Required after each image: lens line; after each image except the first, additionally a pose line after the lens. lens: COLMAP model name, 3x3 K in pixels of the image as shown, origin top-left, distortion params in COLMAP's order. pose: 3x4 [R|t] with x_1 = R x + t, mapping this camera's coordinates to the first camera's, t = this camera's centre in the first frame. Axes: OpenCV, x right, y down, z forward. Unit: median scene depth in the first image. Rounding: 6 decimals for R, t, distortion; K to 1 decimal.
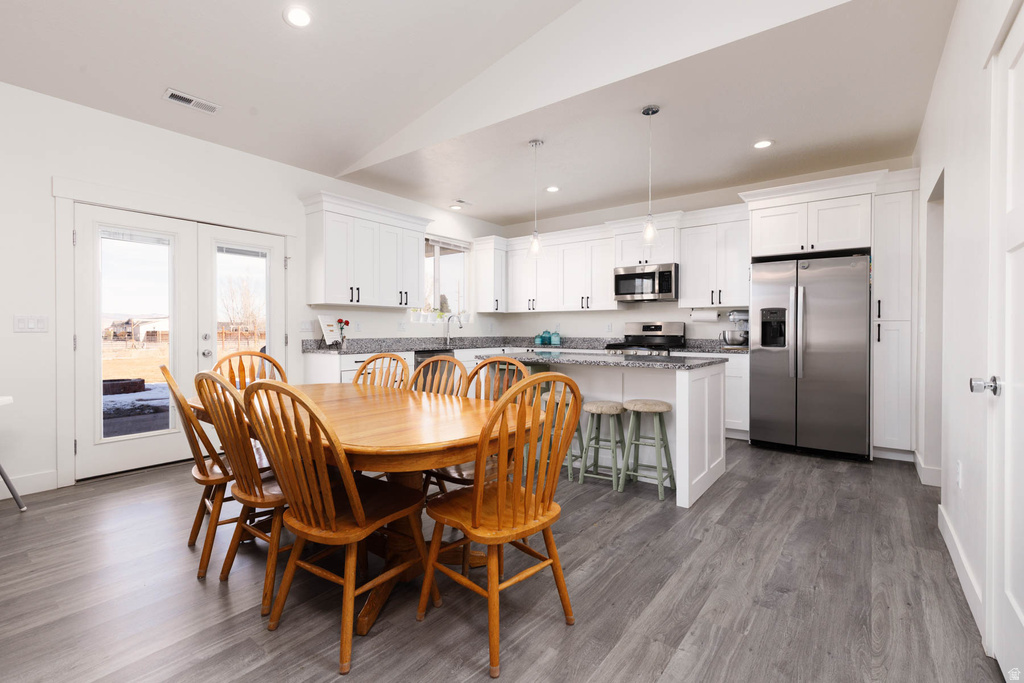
lens RADIAL K [[456.6, 0, 523.2], [0, 456.6, 332.6], [0, 0, 1]] dist [-0.002102, -0.000126]
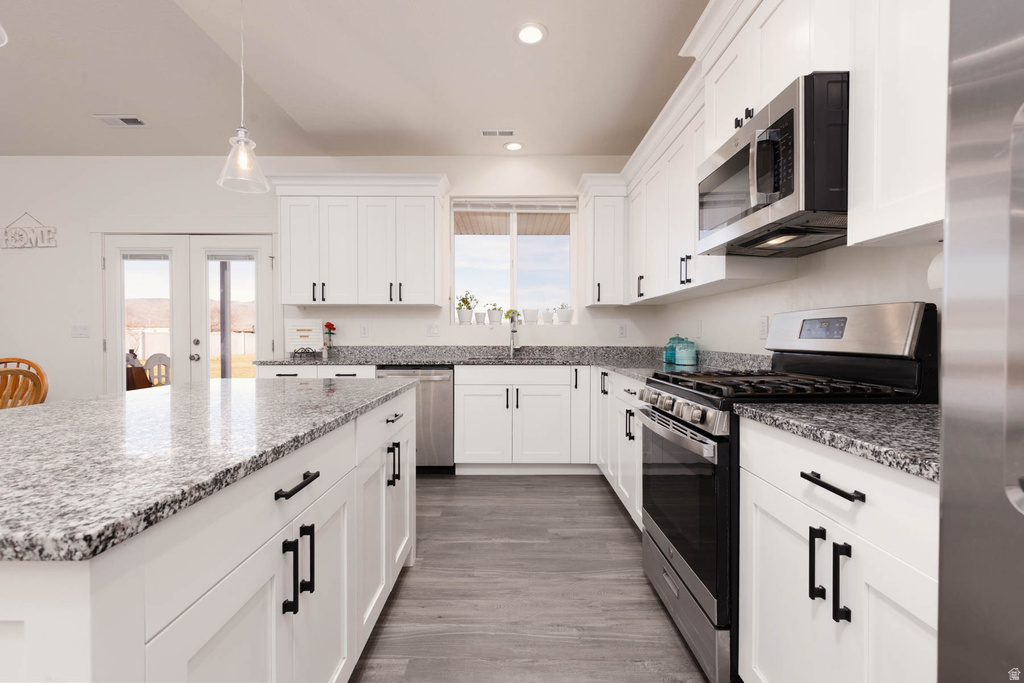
lens RADIAL K [[463.7, 0, 509.0], [0, 463.7, 338.5], [0, 0, 1]] dist [-0.001435, -0.000293]
pose [[0.589879, 0.002766, -0.807487, 0.451521], [-0.003567, 0.999993, 0.000820, -0.002231], [0.807484, 0.002397, 0.589885, 0.718454]]
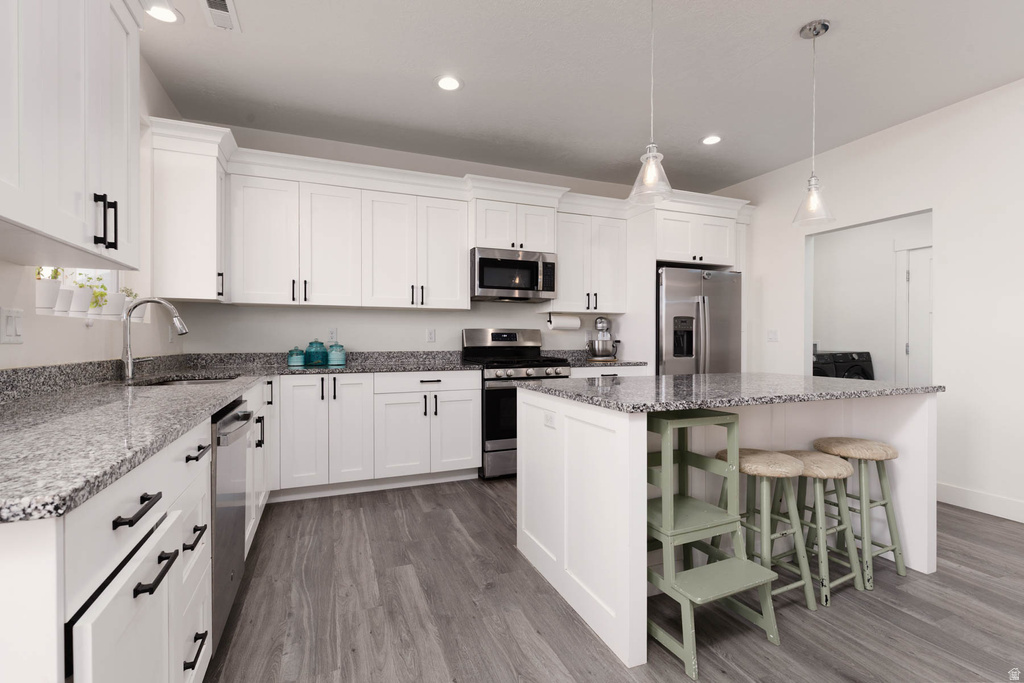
lens RADIAL K [[463.7, 0, 509.0], [0, 463.7, 338.5], [0, 0, 1]] dist [-0.001435, -0.000293]
pose [[0.518637, -0.001276, 0.854993, -0.392121], [0.005099, 0.999986, -0.001601, -0.006382], [-0.854979, 0.005190, 0.518637, 0.664690]]
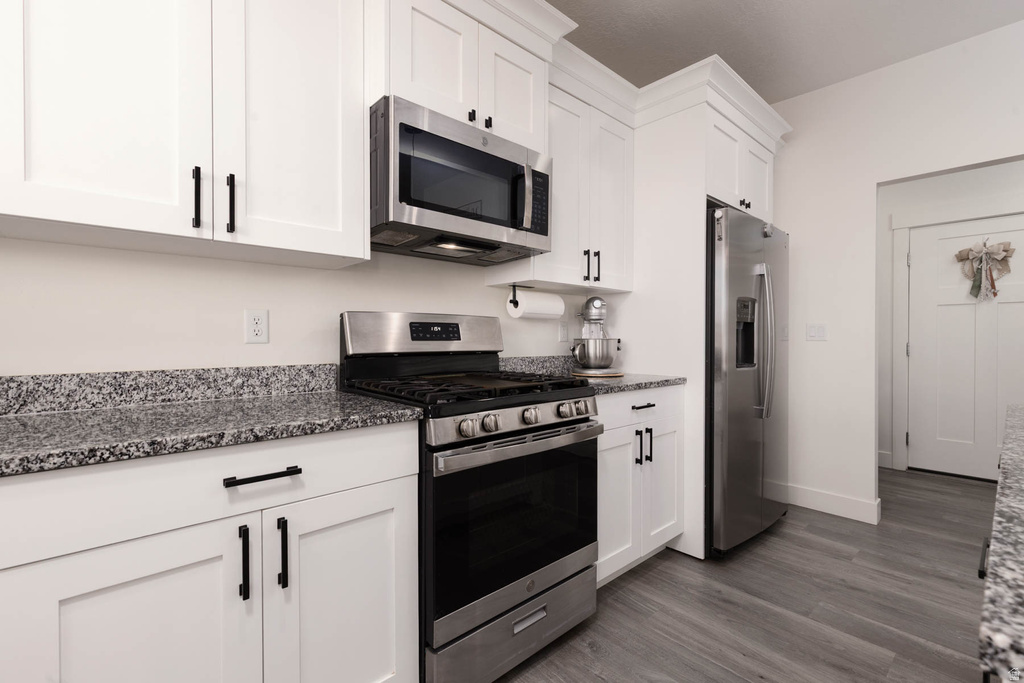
lens RADIAL K [[460.4, 0, 501.1], [0, 460.4, 341.9], [0, 0, 1]] dist [-0.003356, -0.000519]
pose [[0.200467, -0.010917, 0.979640, -0.047127], [0.004206, 0.999938, 0.010283, -0.005529], [-0.979691, 0.002059, 0.200501, 0.972808]]
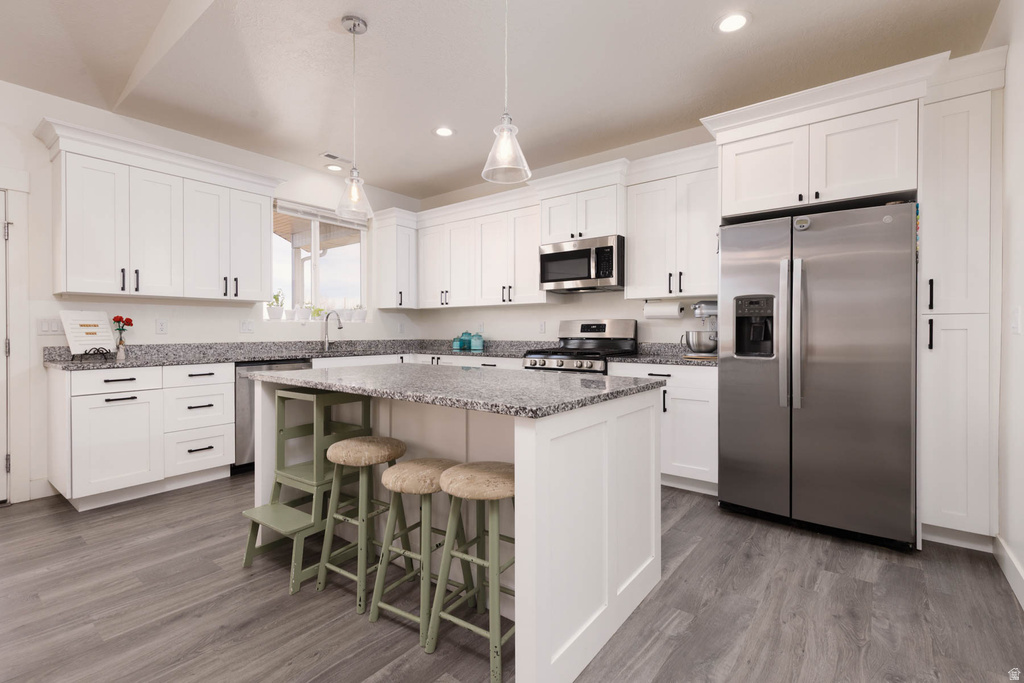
lens RADIAL K [[462.3, 0, 511.5], [0, 462.3, 334.0], [0, 0, 1]] dist [0.002638, -0.000014]
pose [[0.999697, -0.003408, -0.024388, 0.188444], [0.003438, 0.999993, 0.001174, -0.001699], [0.024384, -0.001258, 0.999702, 0.290741]]
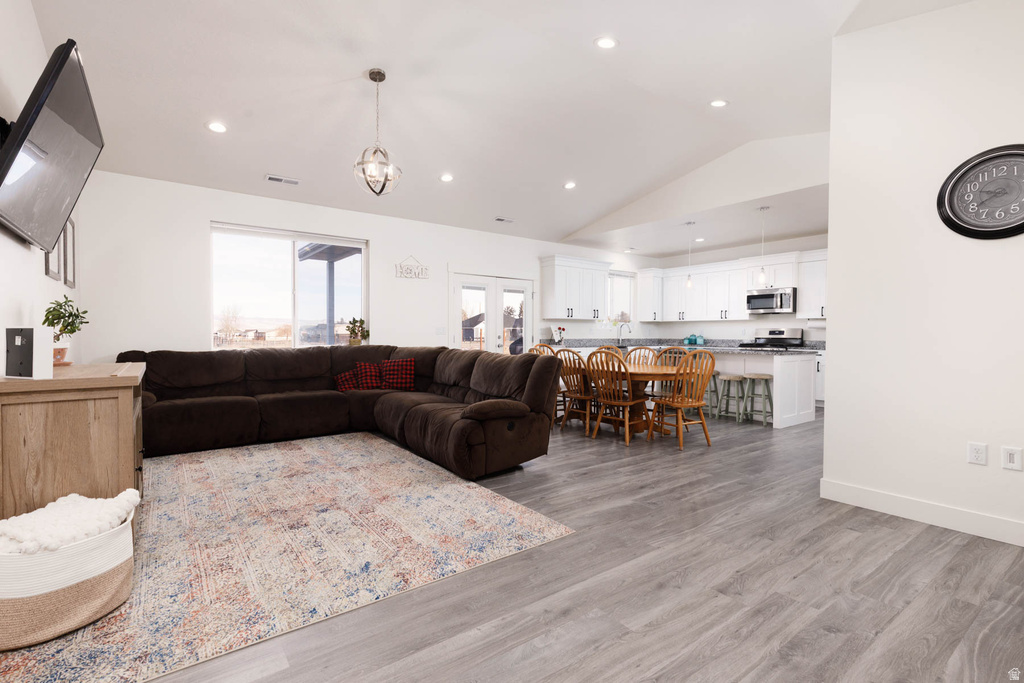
lens RADIAL K [[472.8, 0, 480.1], [0, 472.8, 341.4], [0, 0, 1]] dist [-0.000323, -0.000063]
pose [[0.937872, 0.007719, -0.346895, -0.074308], [-0.004414, 0.999937, 0.010318, 0.006477], [0.346952, -0.008146, 0.937847, -0.745086]]
